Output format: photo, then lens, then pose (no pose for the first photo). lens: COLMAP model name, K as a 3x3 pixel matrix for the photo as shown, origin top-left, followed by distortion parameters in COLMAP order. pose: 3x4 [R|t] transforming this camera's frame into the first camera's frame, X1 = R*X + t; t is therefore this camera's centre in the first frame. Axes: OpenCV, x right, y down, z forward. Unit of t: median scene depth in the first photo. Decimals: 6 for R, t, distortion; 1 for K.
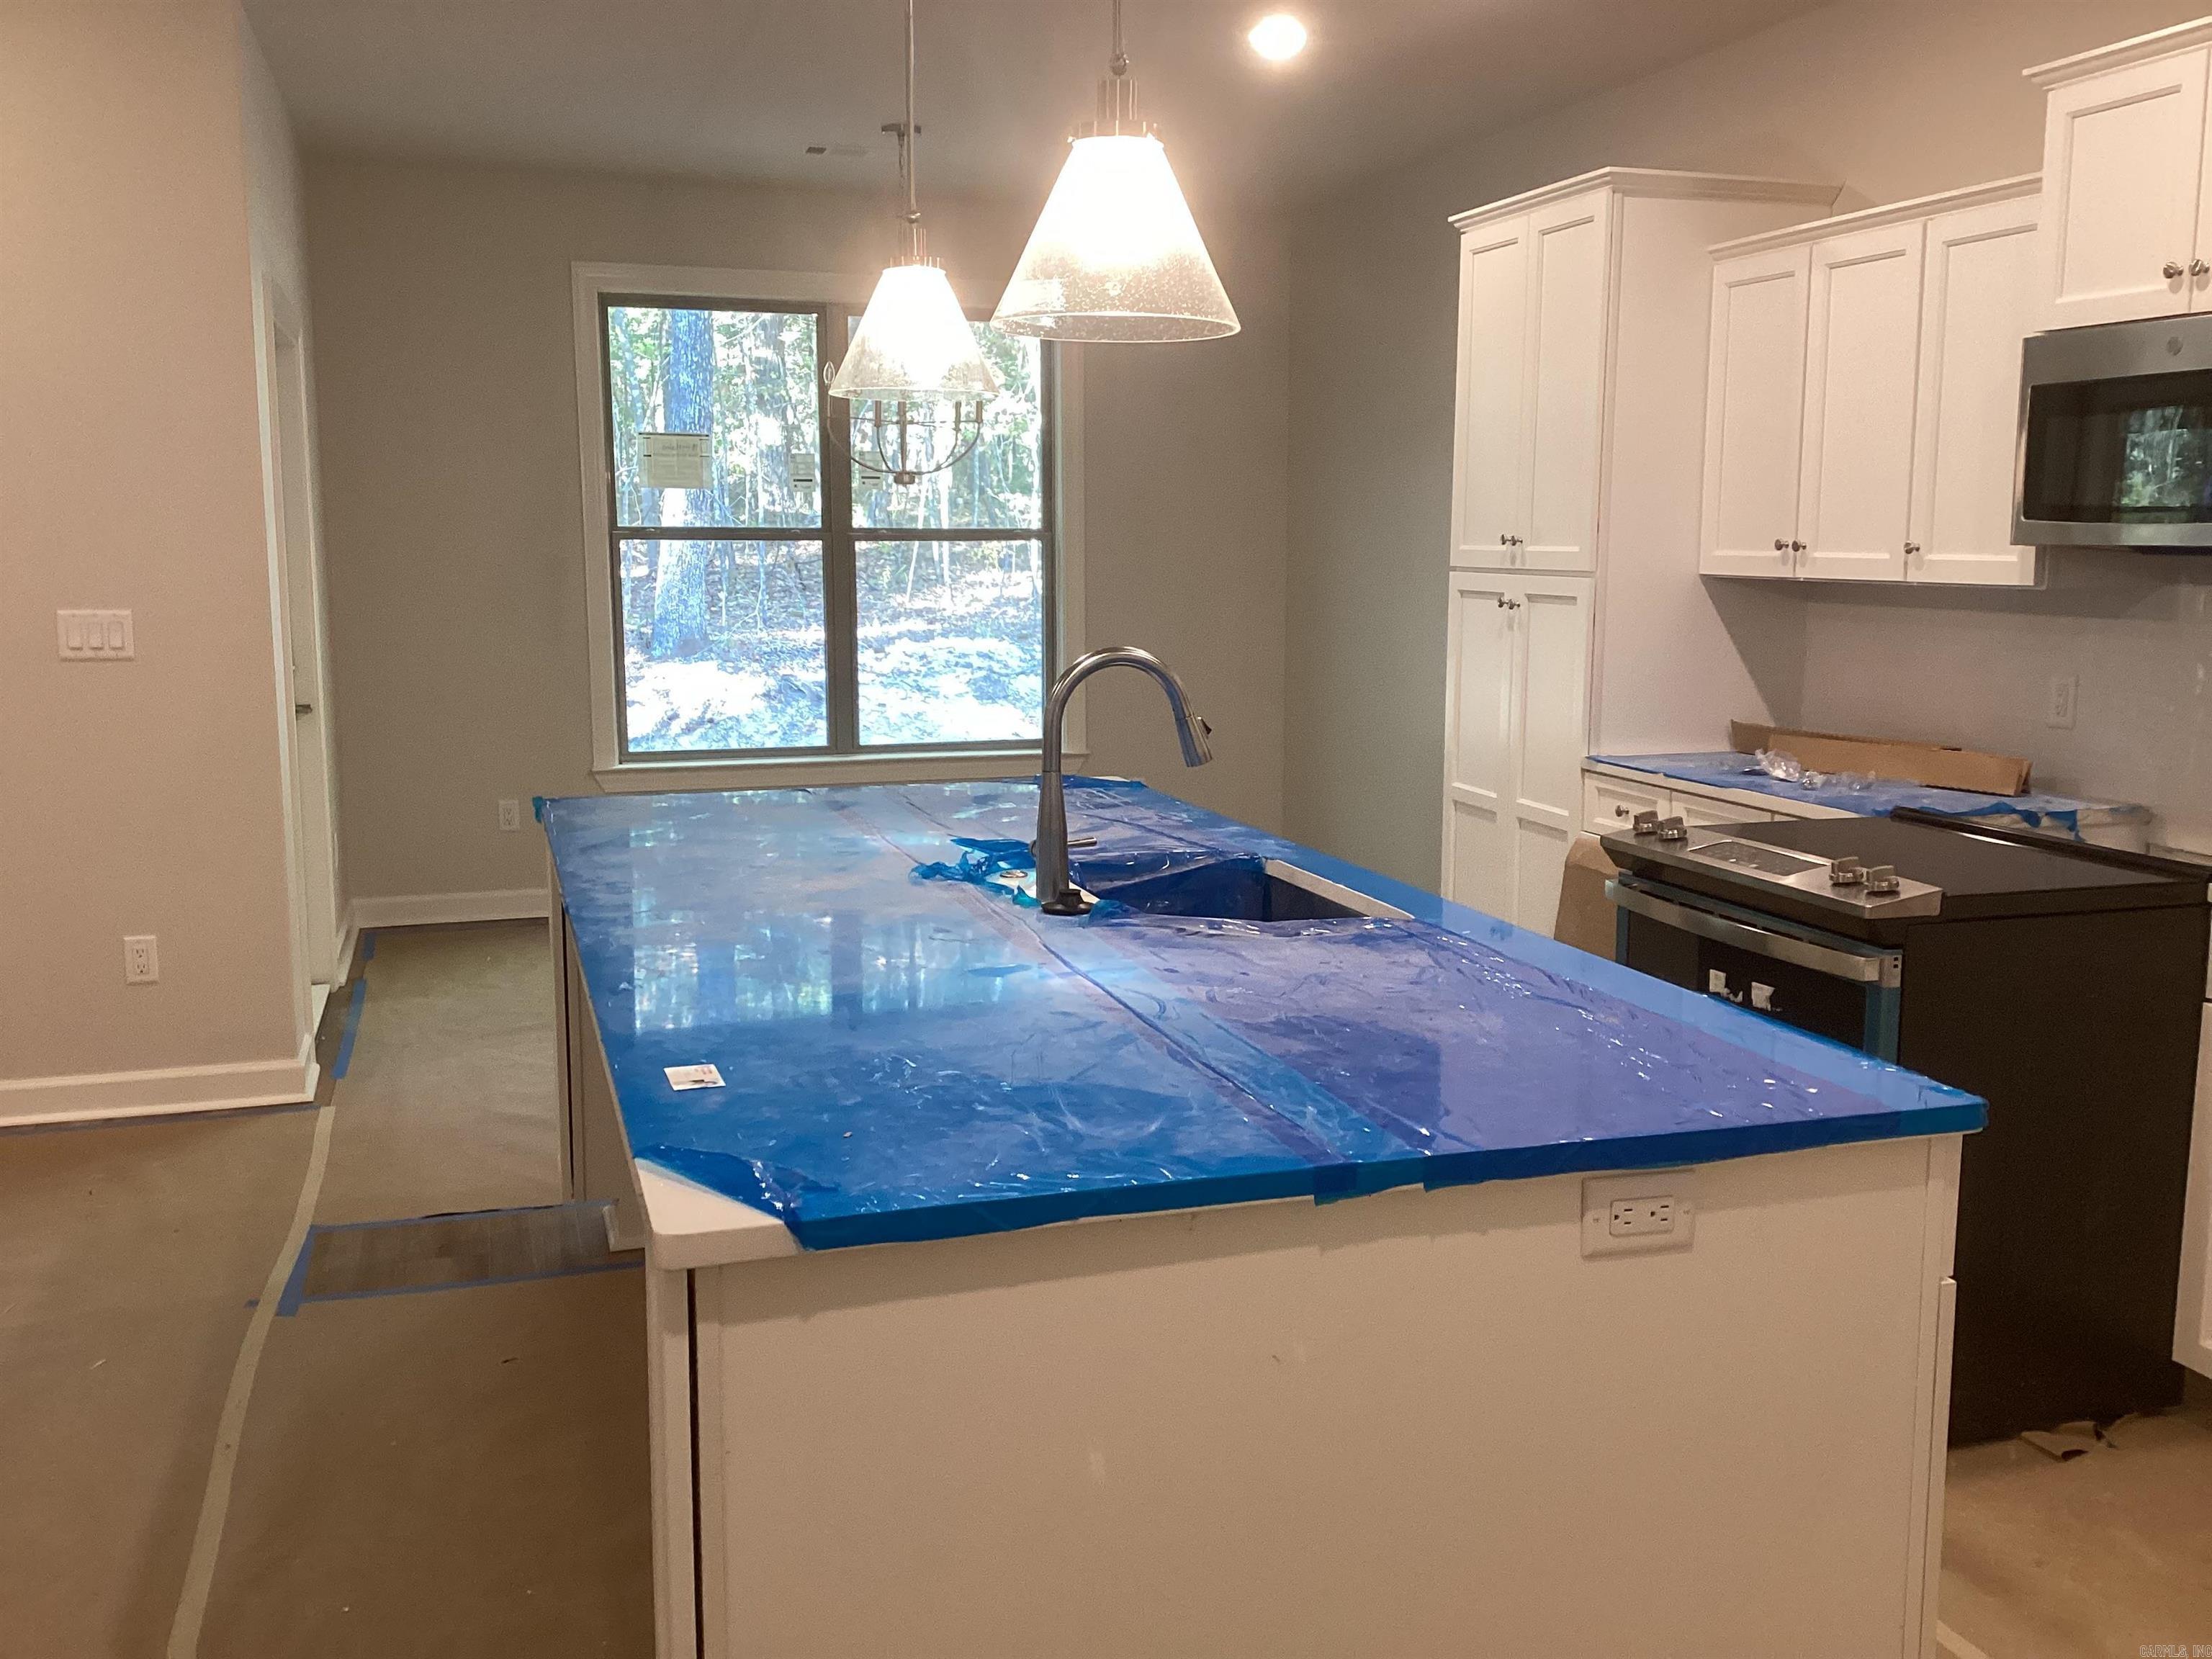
lens RADIAL K [[1973.1, 0, 1106.0], [0, 1973.1, 829.5], [0, 0, 1]] dist [0.126819, -0.217925]
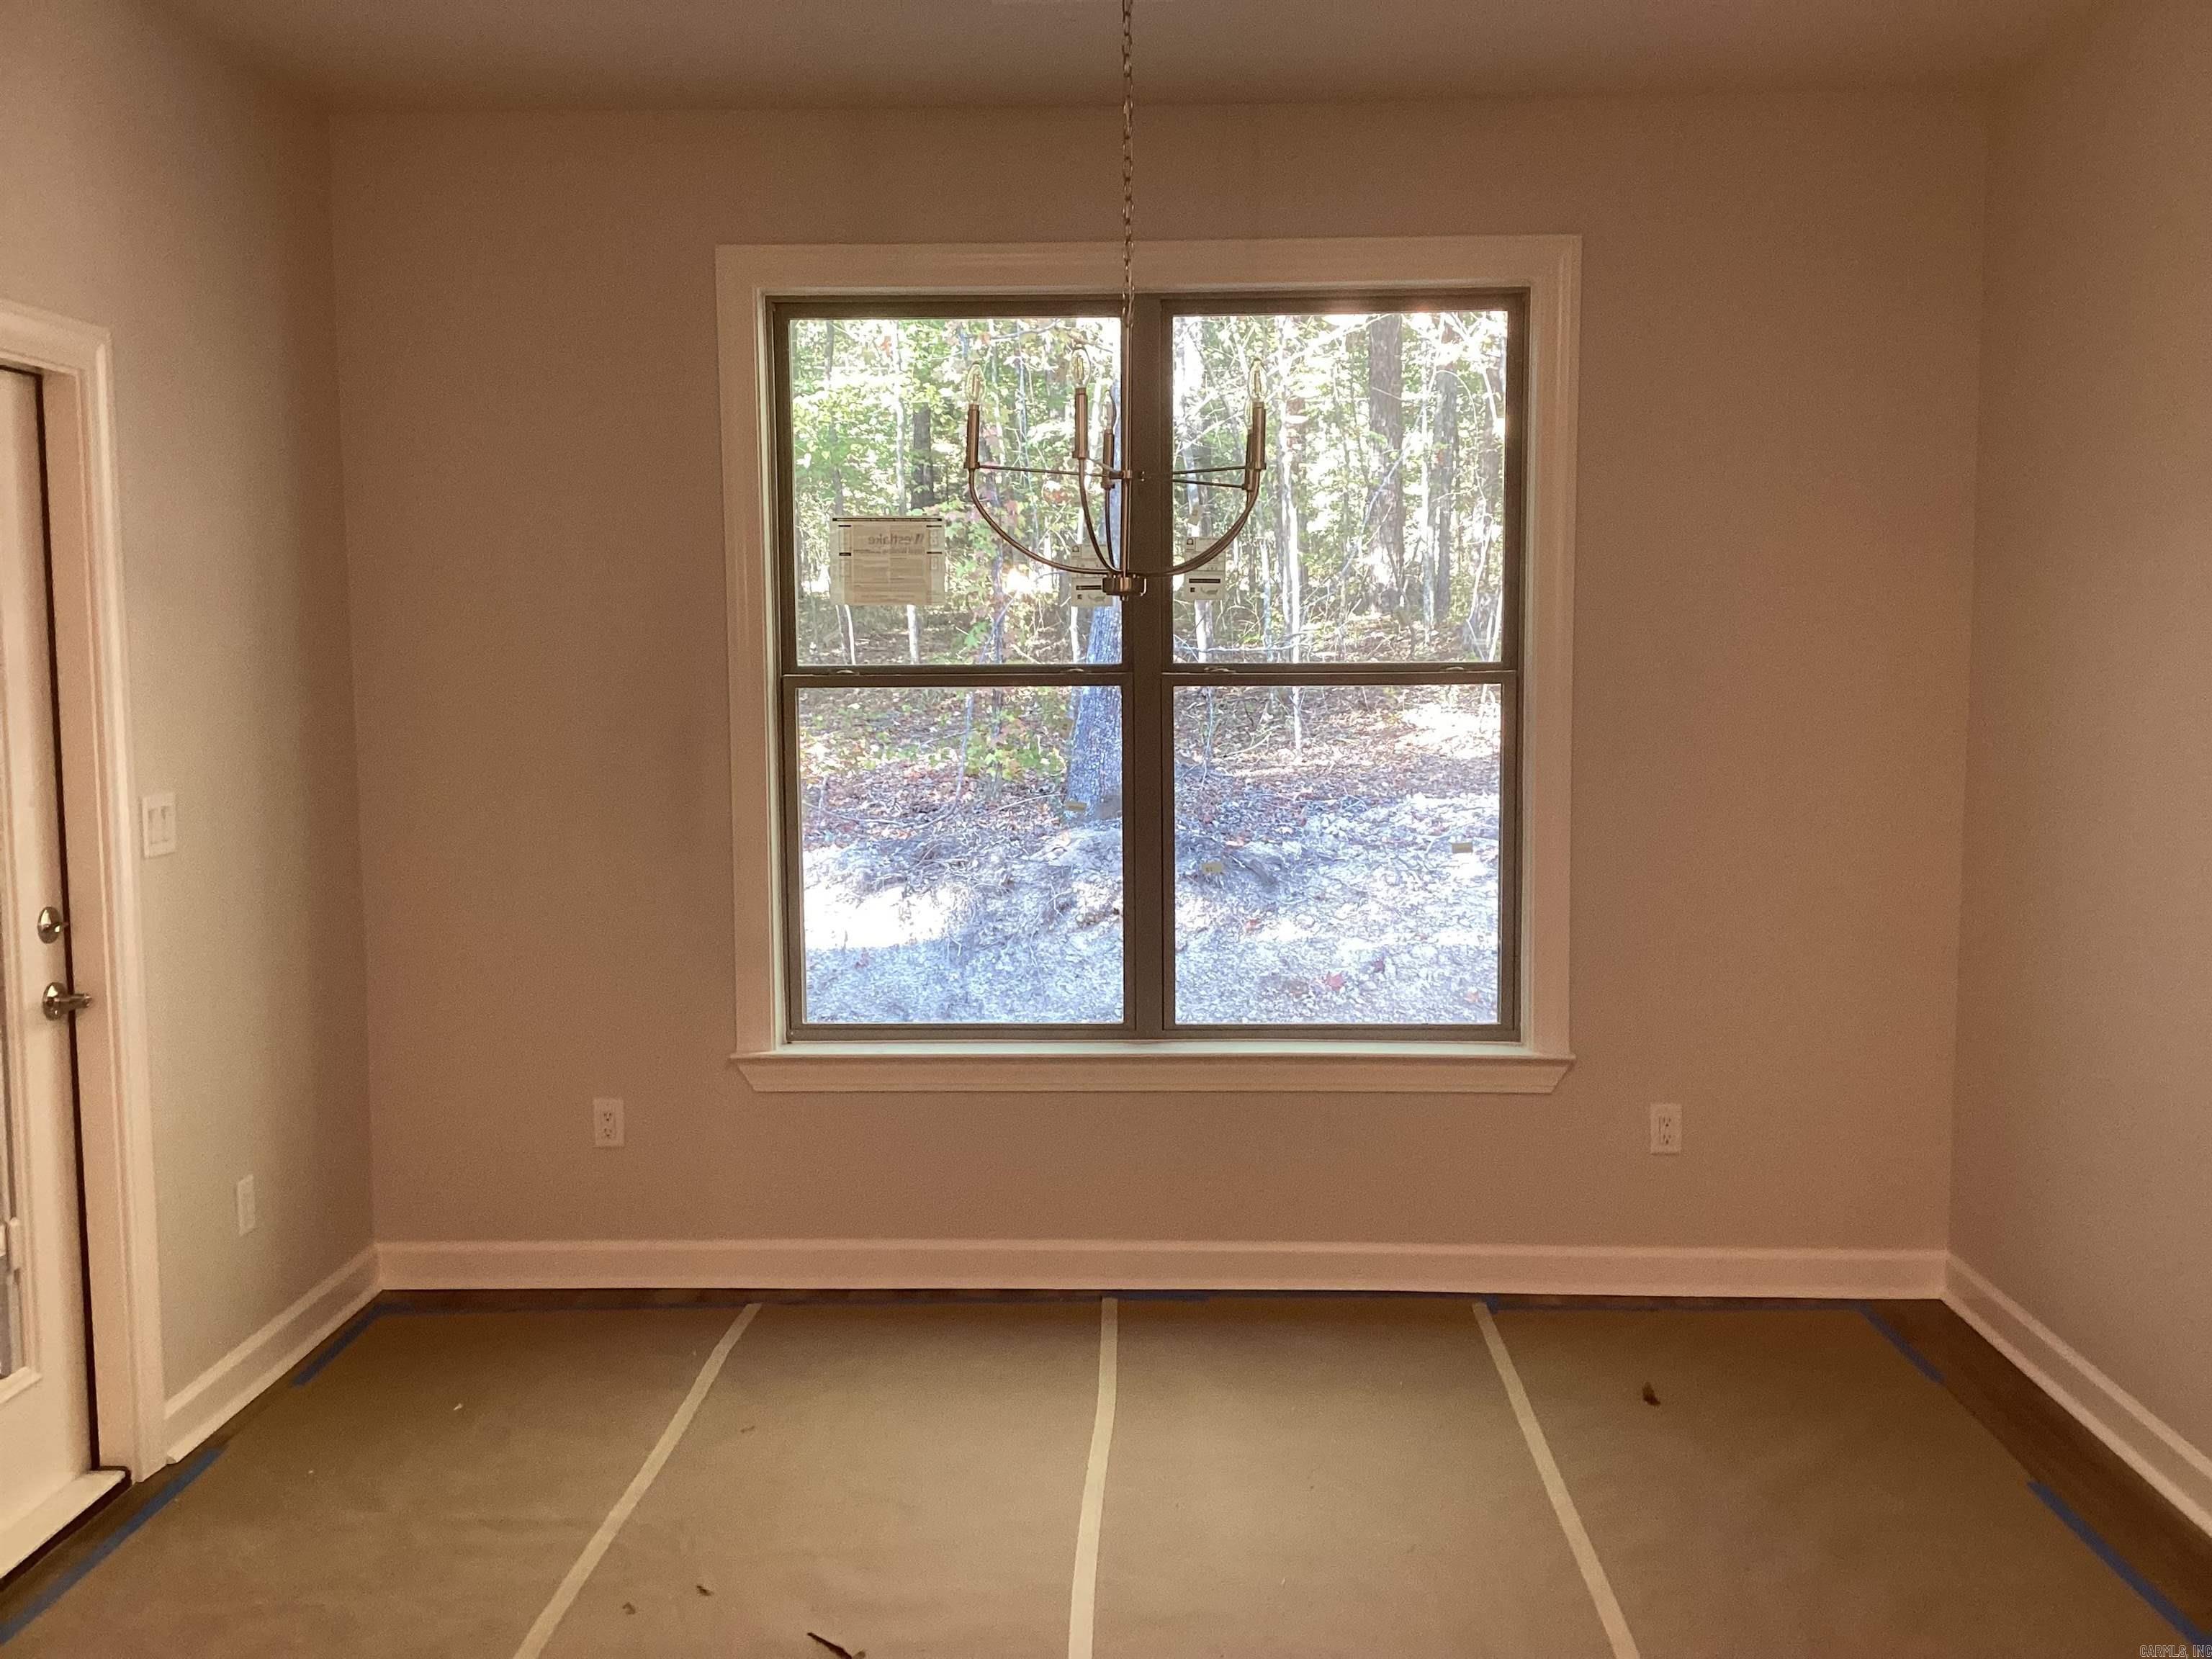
lens RADIAL K [[1973.1, 0, 1106.0], [0, 1973.1, 829.5], [0, 0, 1]] dist [0.126819, -0.217925]
pose [[0.940800, 0.027427, -0.337850, 0.056733], [-0.043133, 0.998305, -0.039068, -0.078393], [0.336206, 0.051327, 0.940389, 0.435361]]
